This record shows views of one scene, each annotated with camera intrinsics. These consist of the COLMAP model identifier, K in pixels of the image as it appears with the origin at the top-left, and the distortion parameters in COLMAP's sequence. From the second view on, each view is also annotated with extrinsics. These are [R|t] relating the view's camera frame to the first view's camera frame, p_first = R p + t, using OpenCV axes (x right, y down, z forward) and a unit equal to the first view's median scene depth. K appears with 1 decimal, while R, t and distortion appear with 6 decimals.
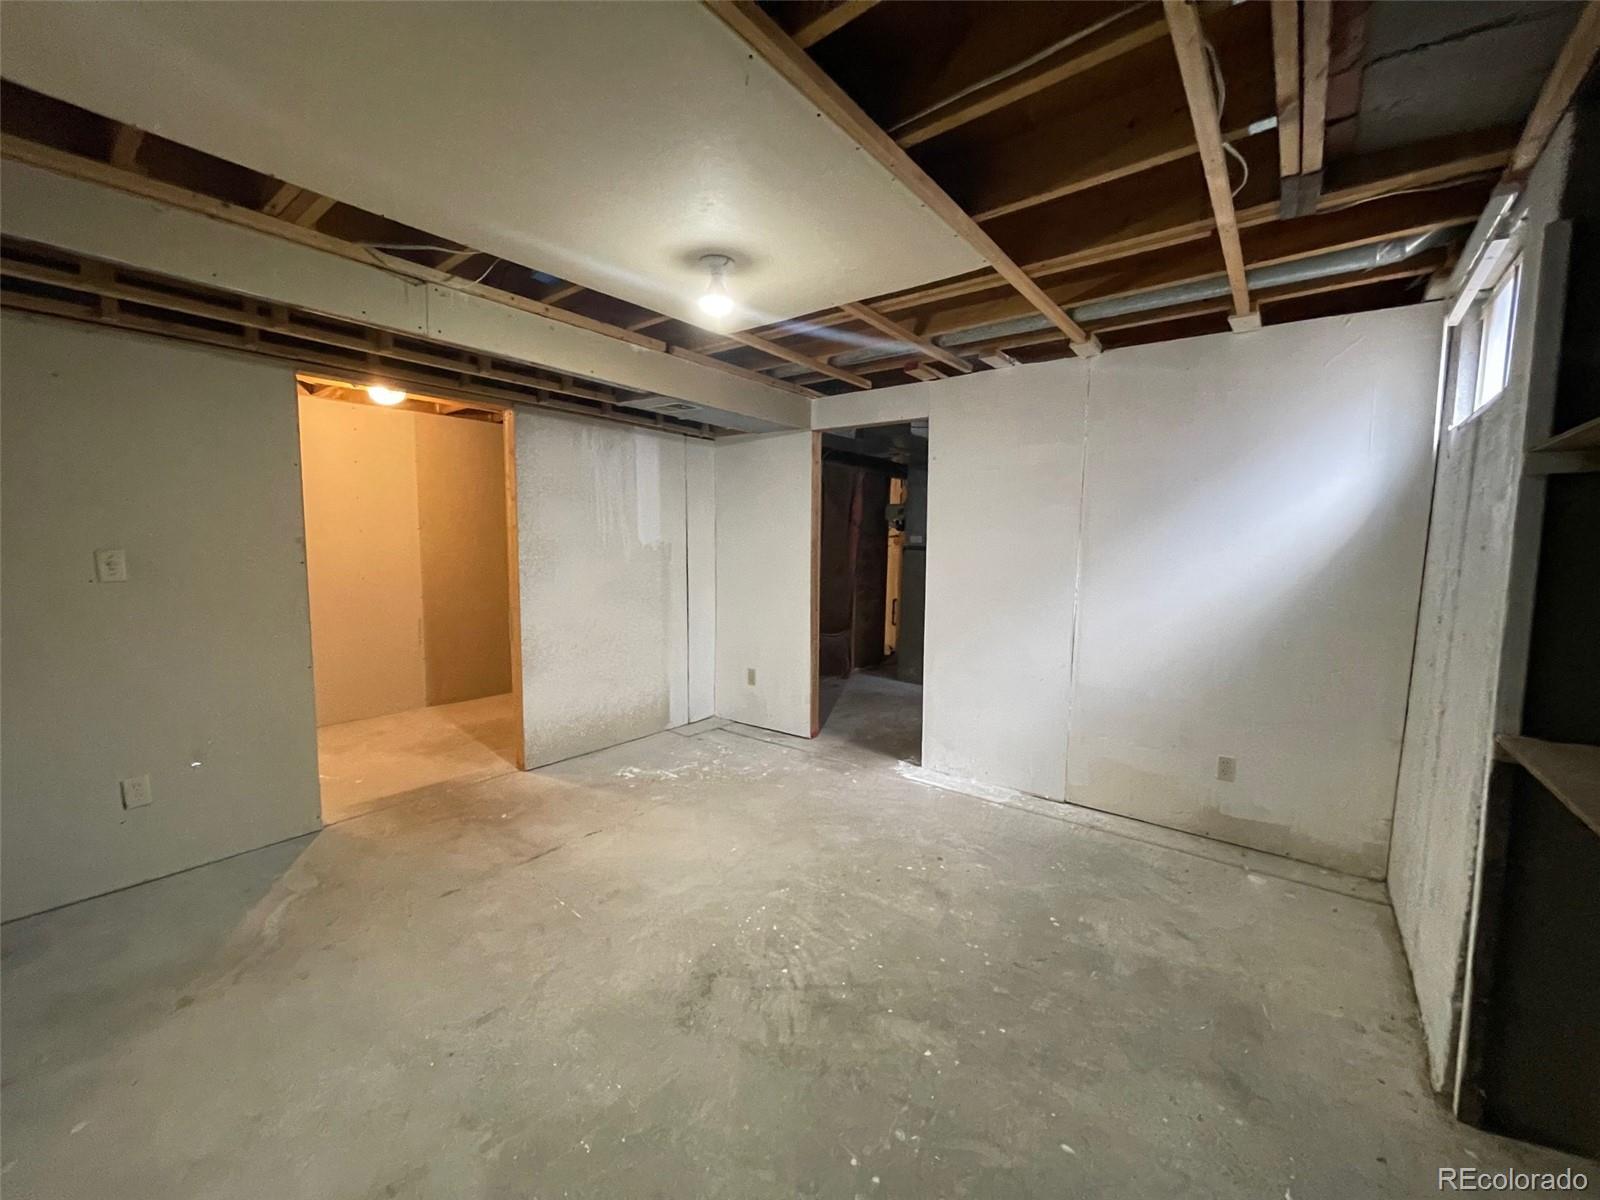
lens RADIAL K [[648.3, 0, 794.6], [0, 648.3, 598.7], [0, 0, 1]] dist [-0.002087, 0.000074]
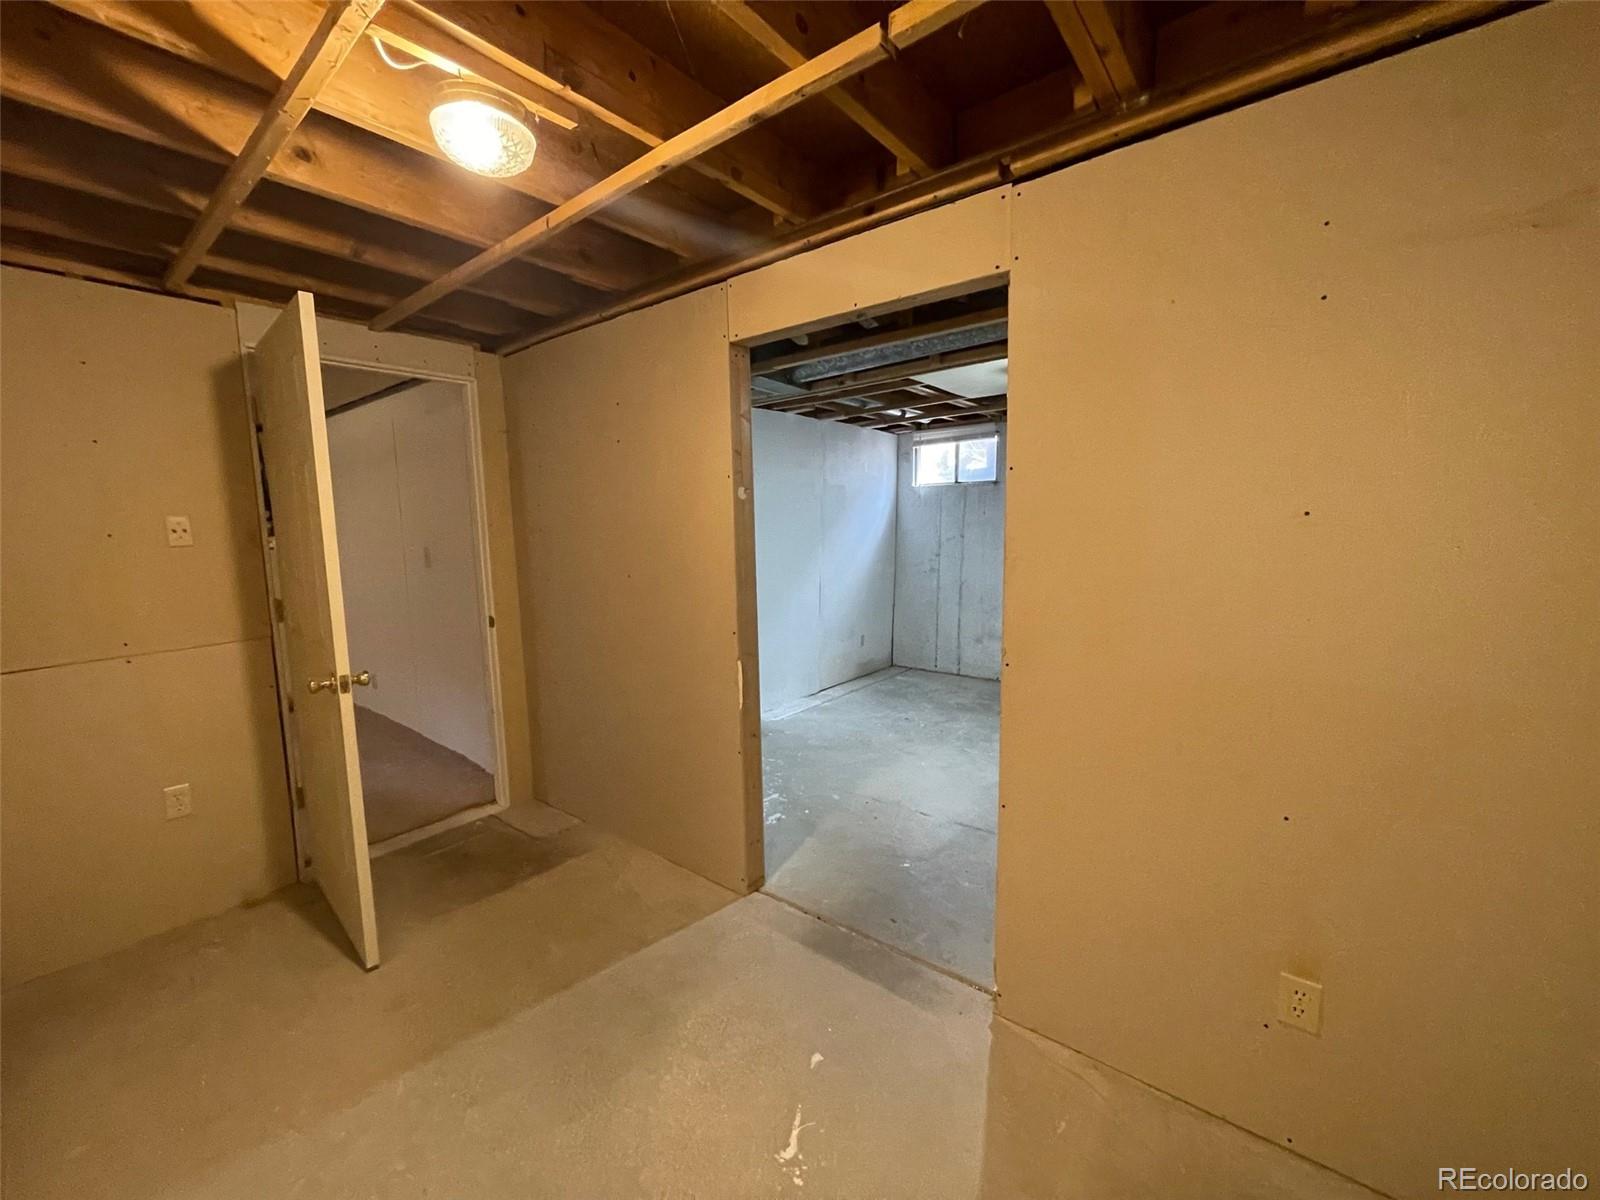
lens RADIAL K [[648.3, 0, 787.4], [0, 648.3, 592.9], [0, 0, 1]] dist [-0.002087, 0.000074]
pose [[0.001543, -0.113801, 0.993502, -1.280328], [0.108672, 0.987639, 0.112961, -0.133911], [-0.994077, 0.107791, 0.013890, 1.129070]]
